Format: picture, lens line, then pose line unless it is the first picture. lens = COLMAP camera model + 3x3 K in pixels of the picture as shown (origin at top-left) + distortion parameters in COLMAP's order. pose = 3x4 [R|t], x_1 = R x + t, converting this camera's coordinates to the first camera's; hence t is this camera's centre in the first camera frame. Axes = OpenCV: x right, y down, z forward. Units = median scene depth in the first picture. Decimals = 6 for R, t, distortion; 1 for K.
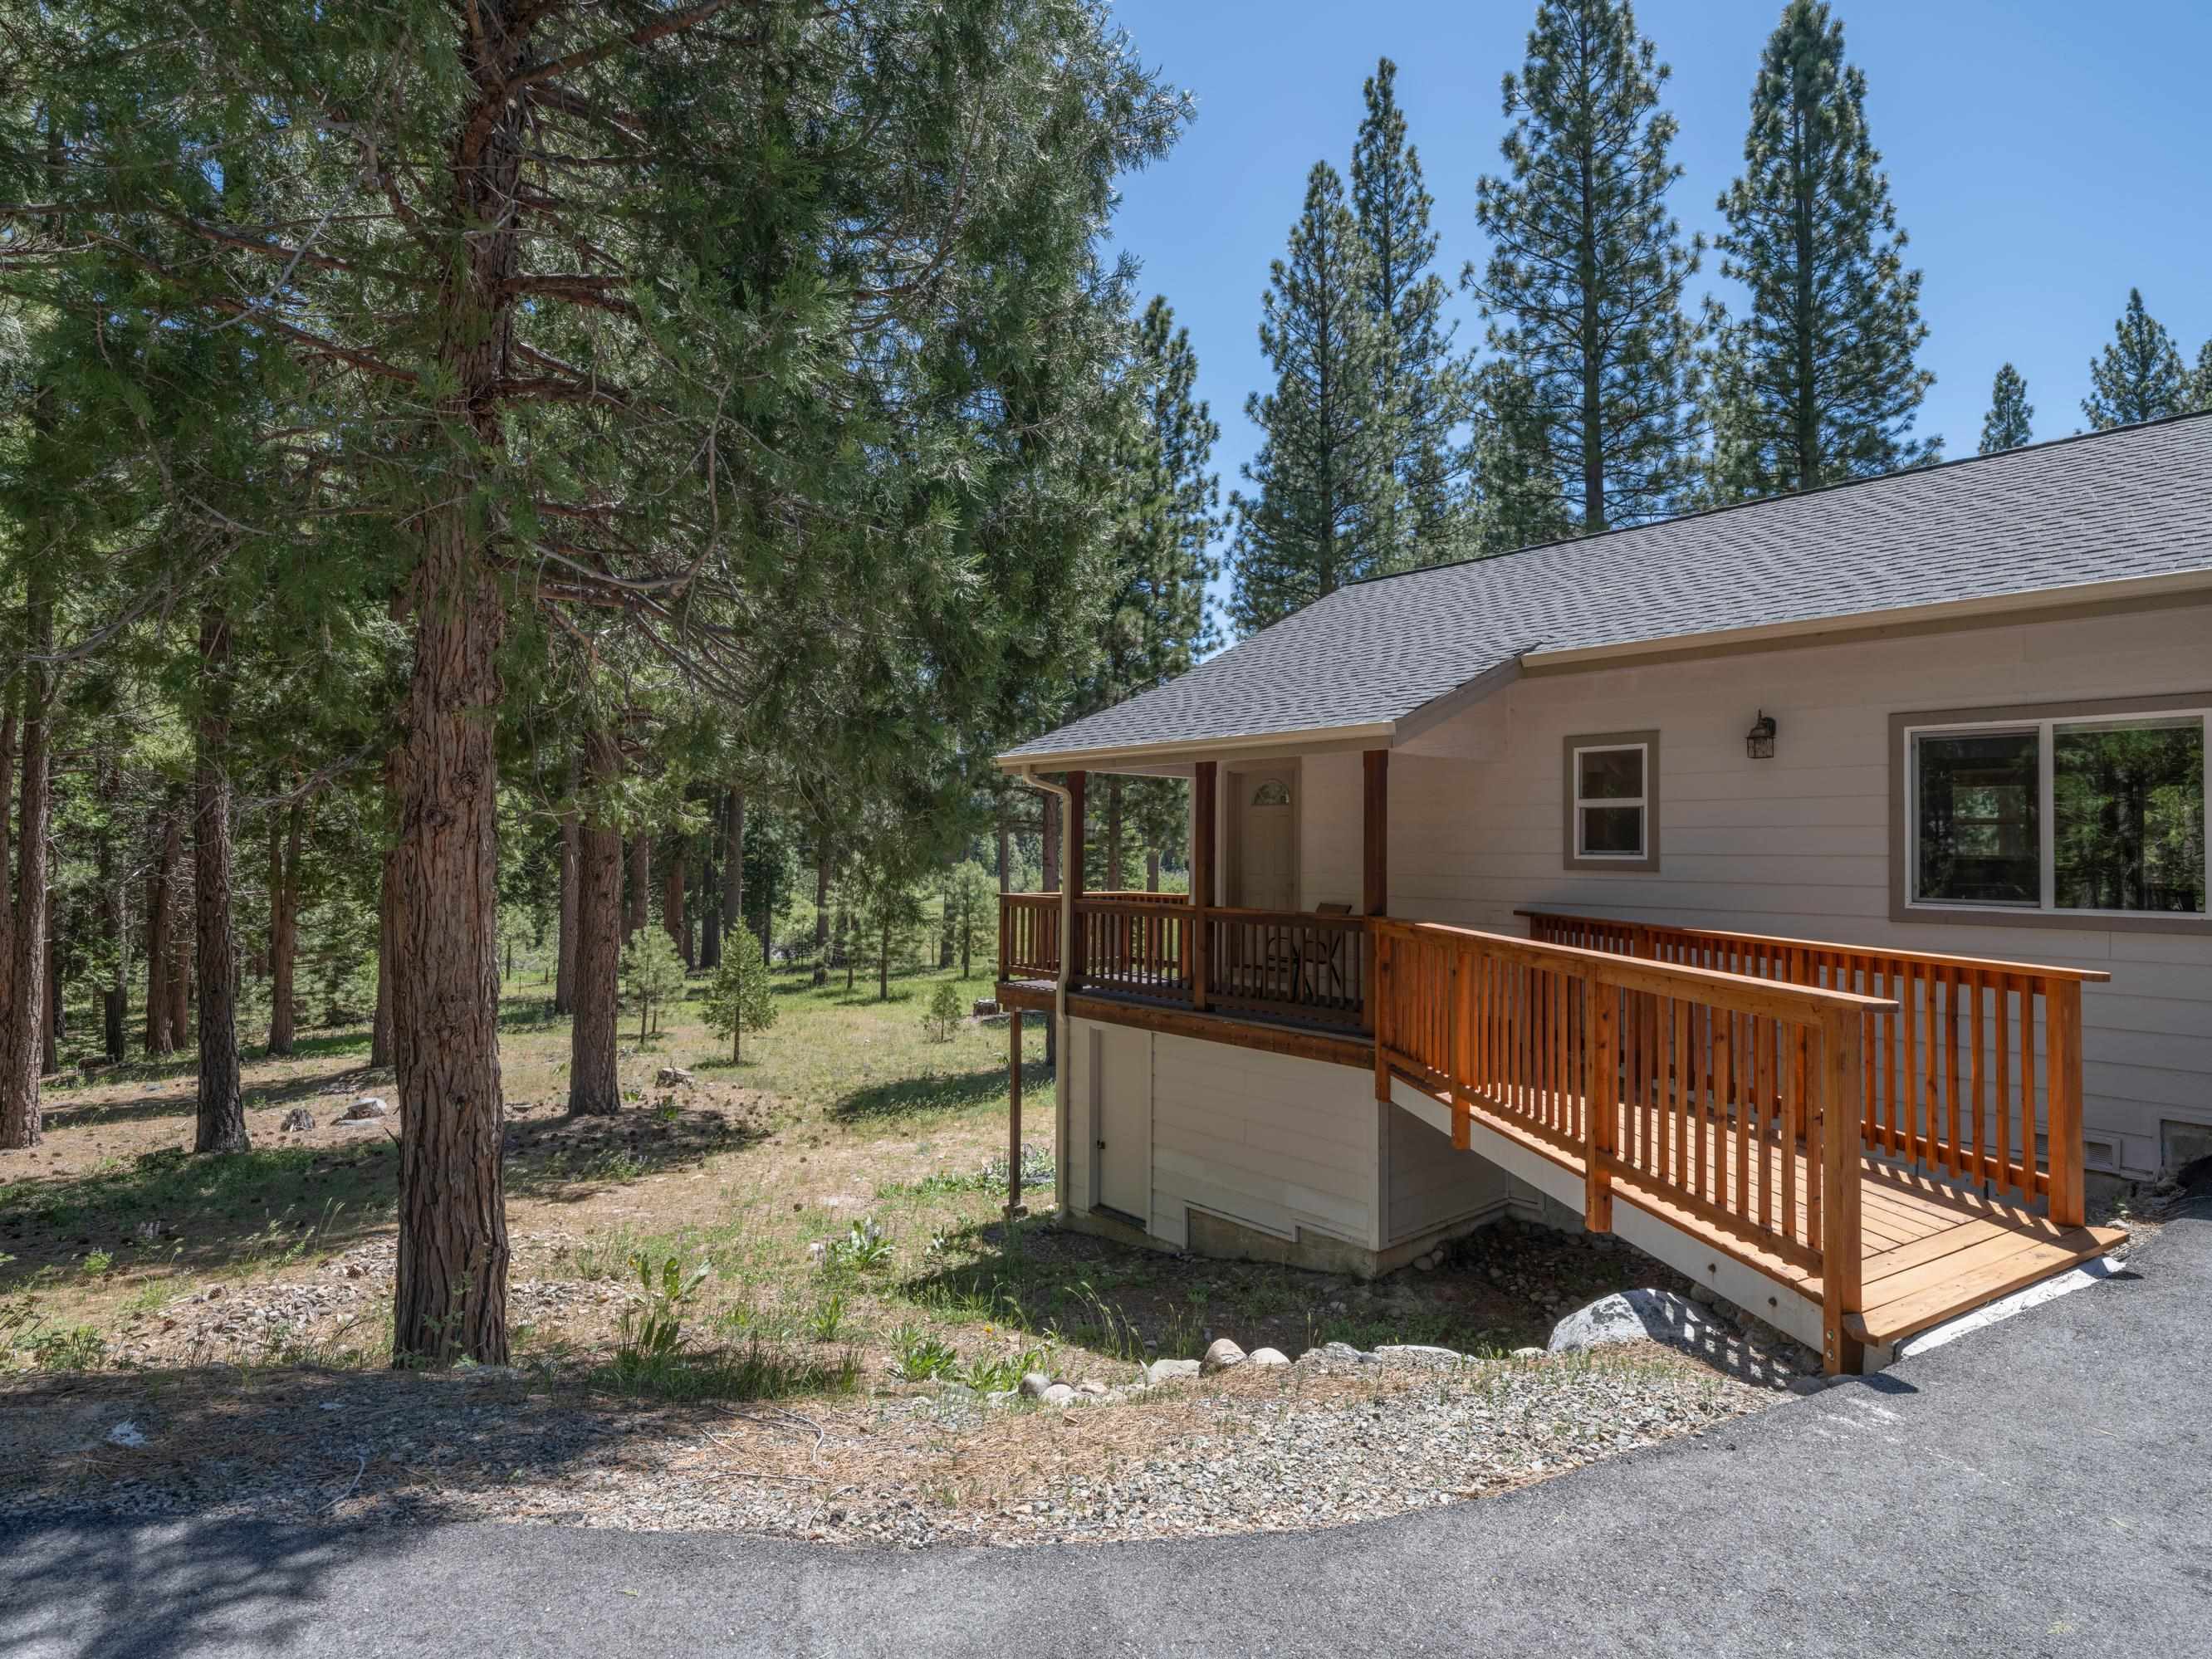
lens RADIAL K [[1179.4, 0, 1108.0], [0, 1179.4, 837.8], [0, 0, 1]] dist [0.007882, -0.003422]
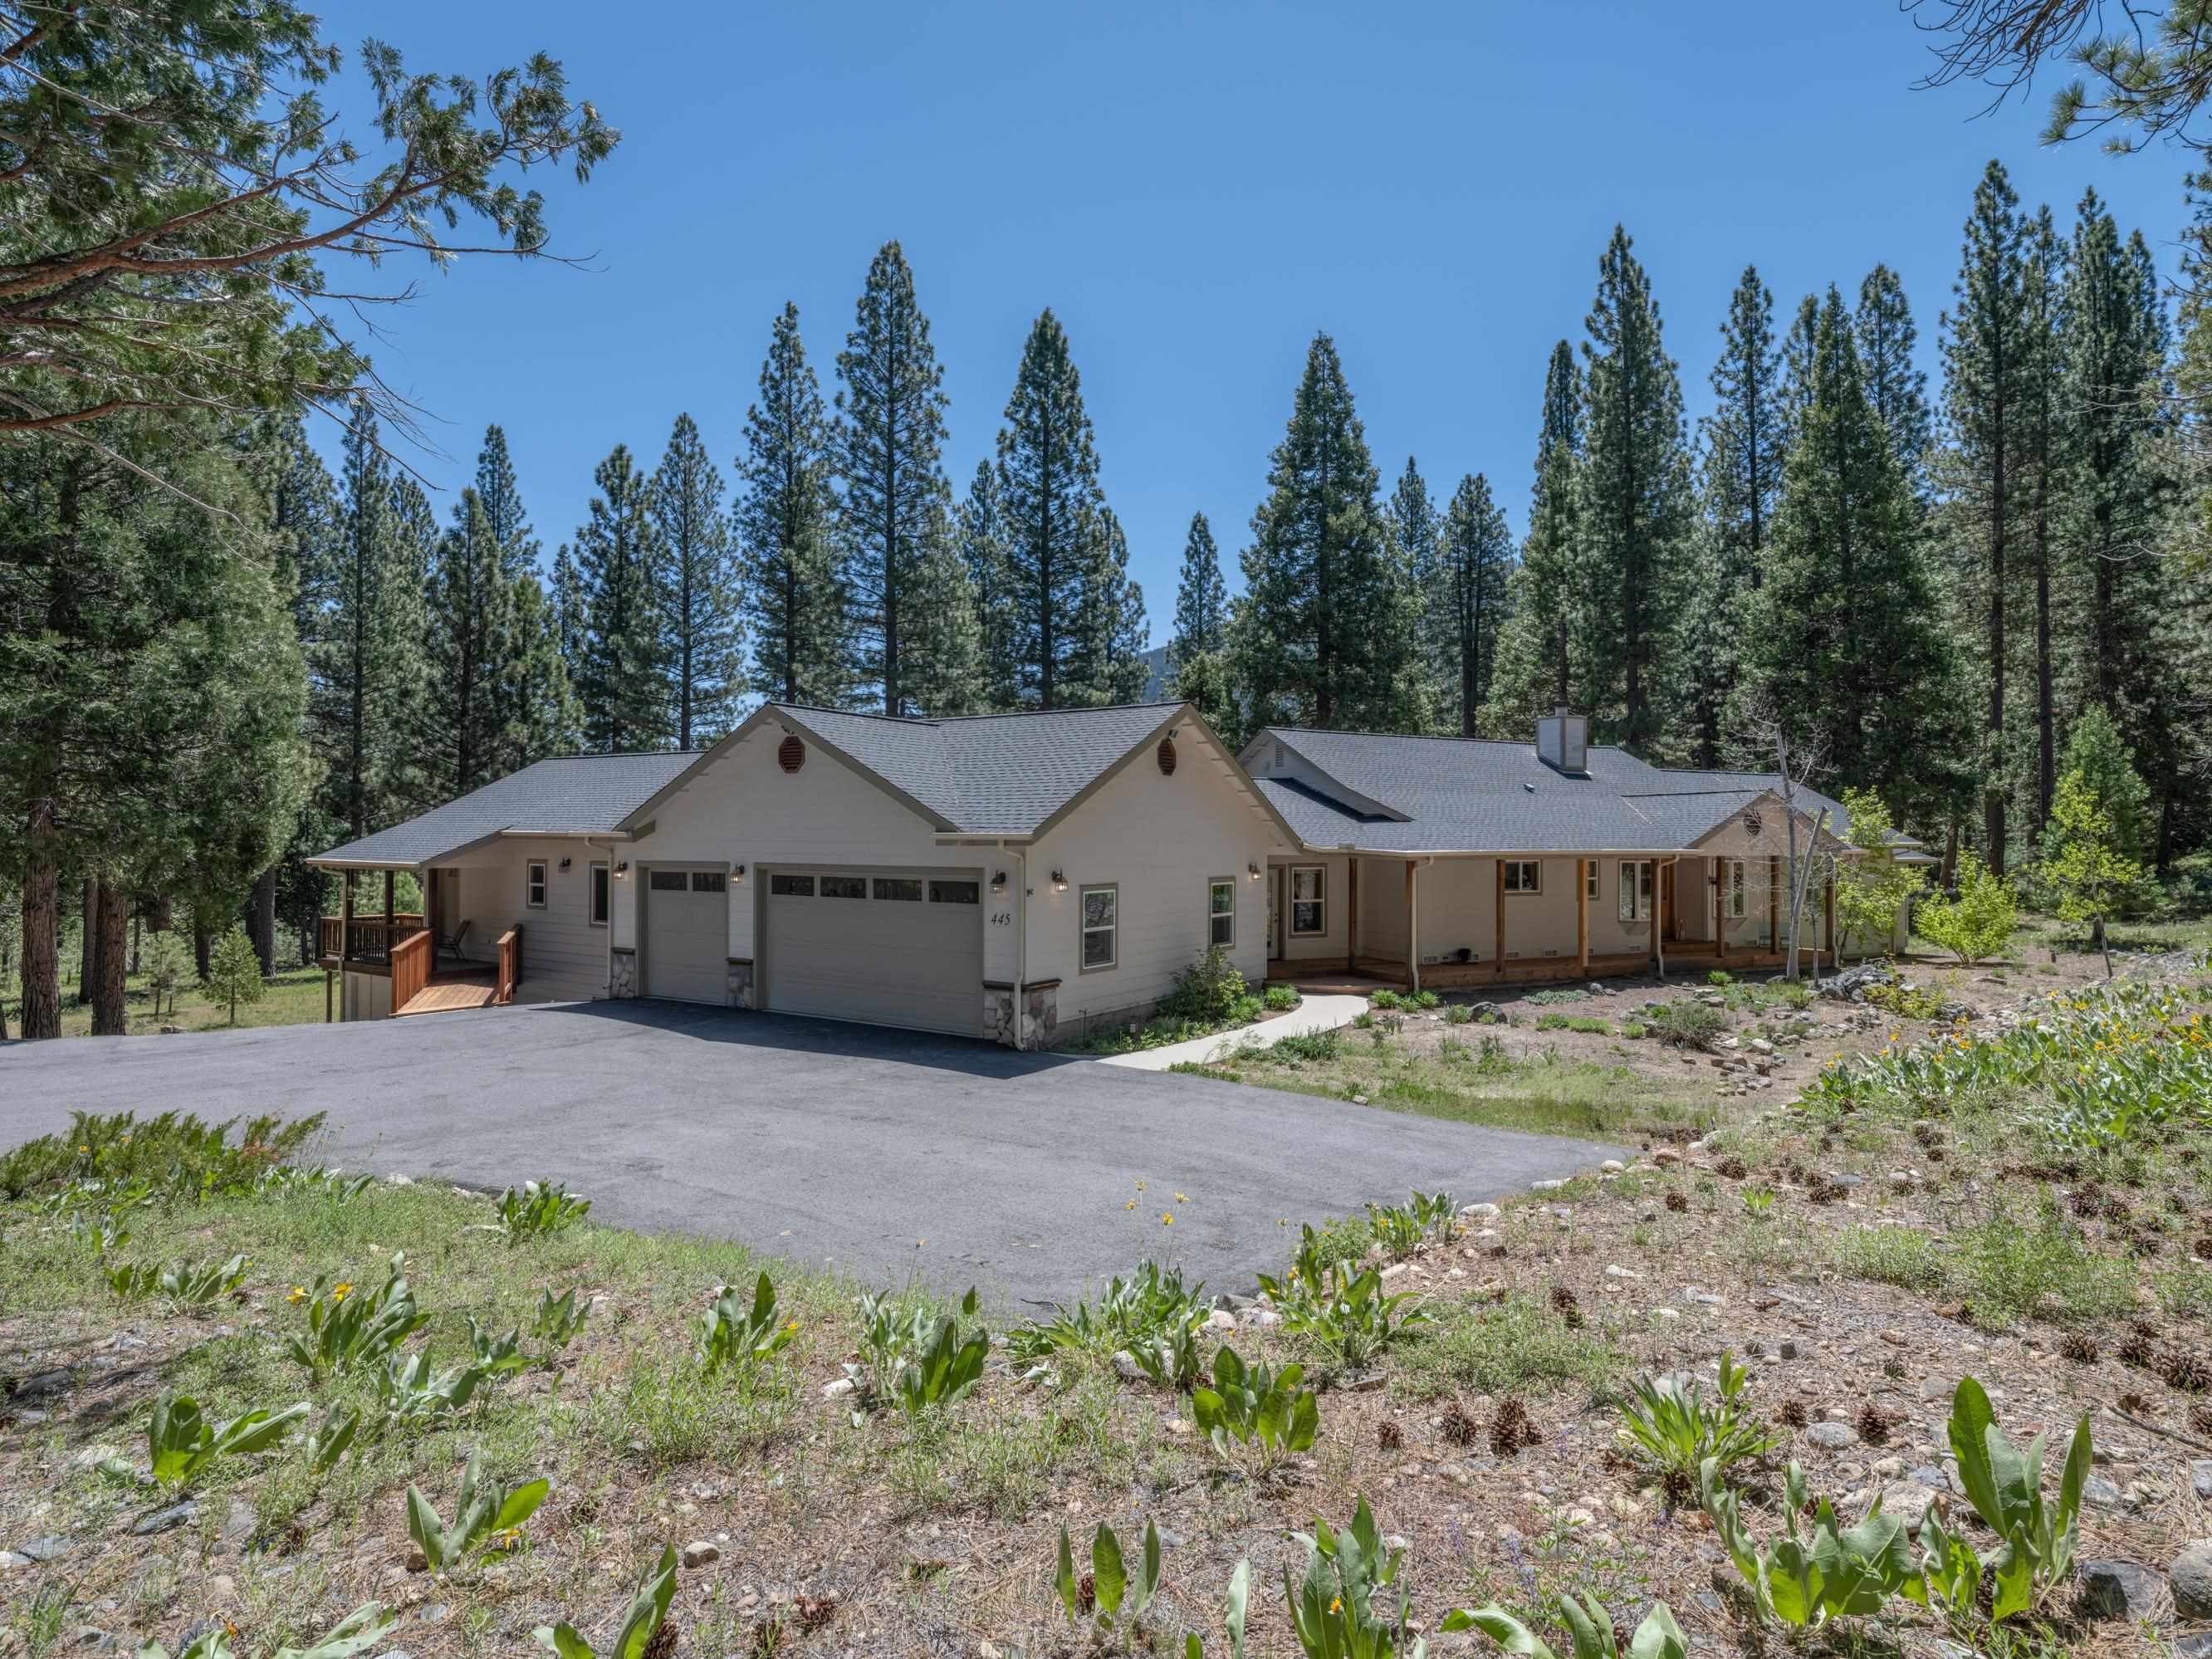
lens RADIAL K [[1179.4, 0, 1122.7], [0, 1179.4, 831.6], [0, 0, 1]] dist [0.007882, -0.003422]
pose [[0.960167, -0.001735, 0.279423, 0.247820], [-0.001056, 0.999951, 0.009837, -0.046624], [-0.279426, -0.009740, 0.960118, -0.519243]]
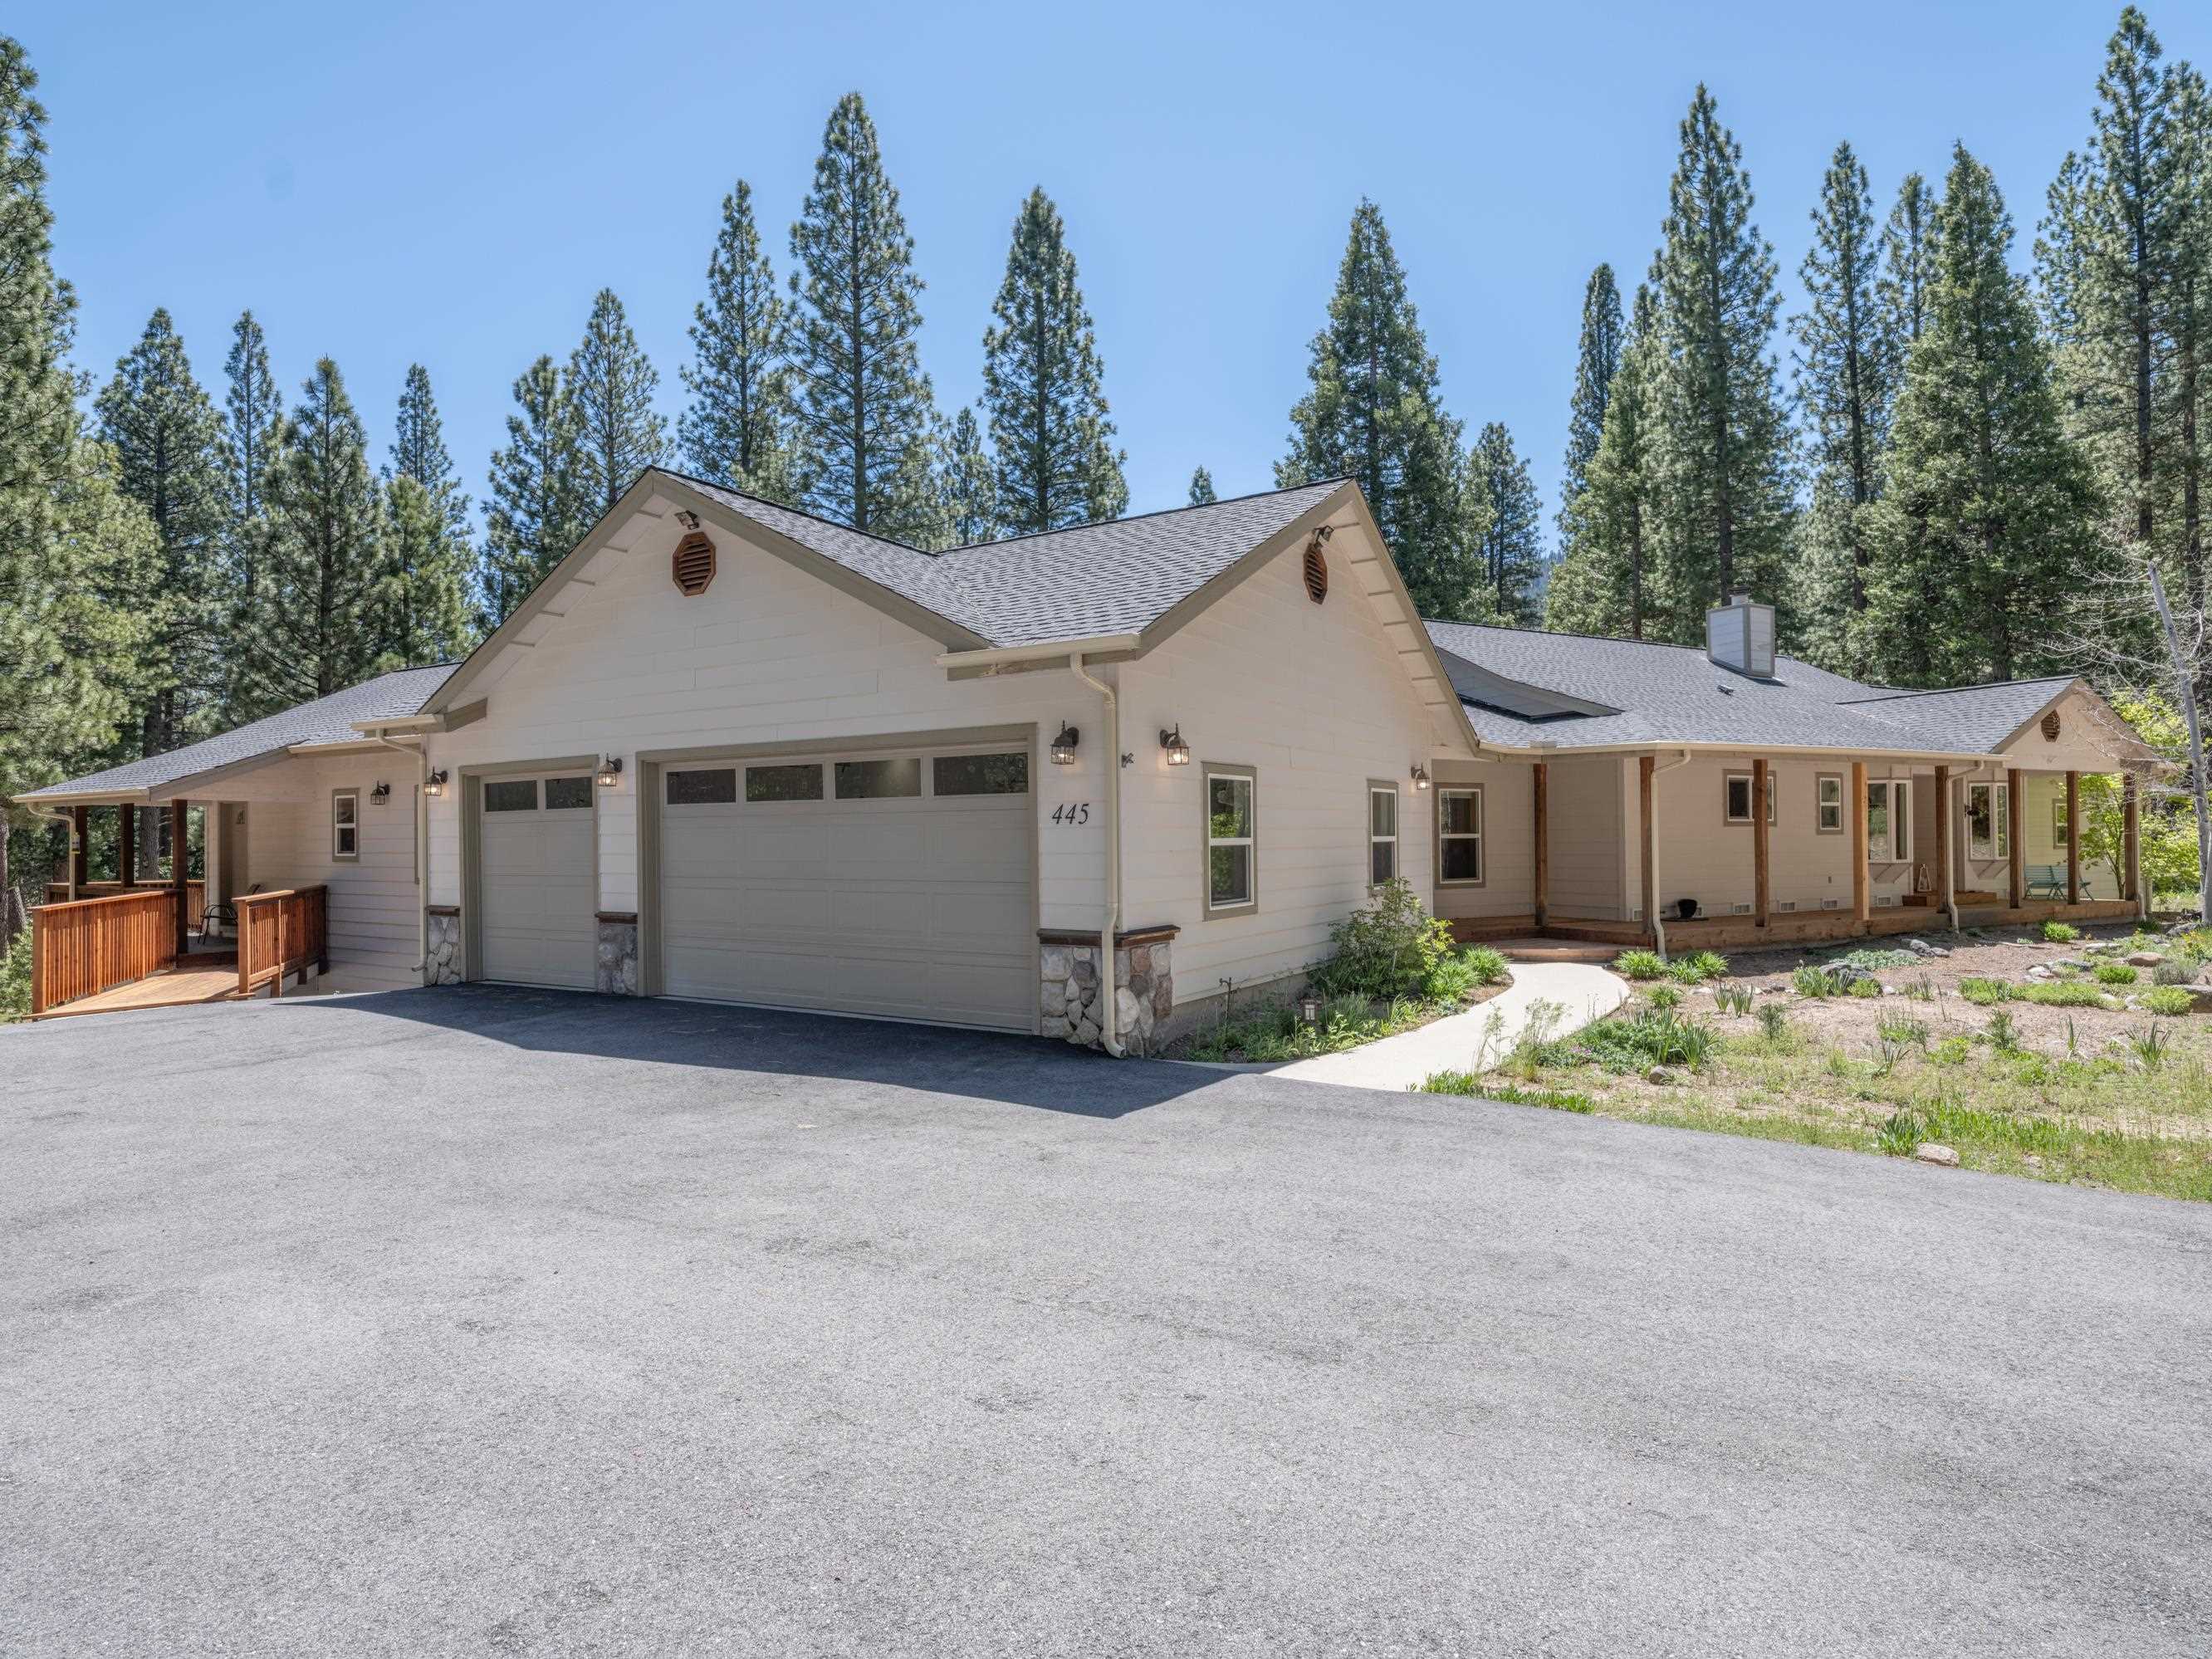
lens RADIAL K [[1179.4, 0, 1117.6], [0, 1179.4, 836.5], [0, 0, 1]] dist [0.007882, -0.003422]
pose [[0.955810, -0.017640, 0.293454, 0.267954], [0.014633, 0.999816, 0.012441, -0.004593], [-0.293620, -0.007597, 0.955892, -0.296568]]
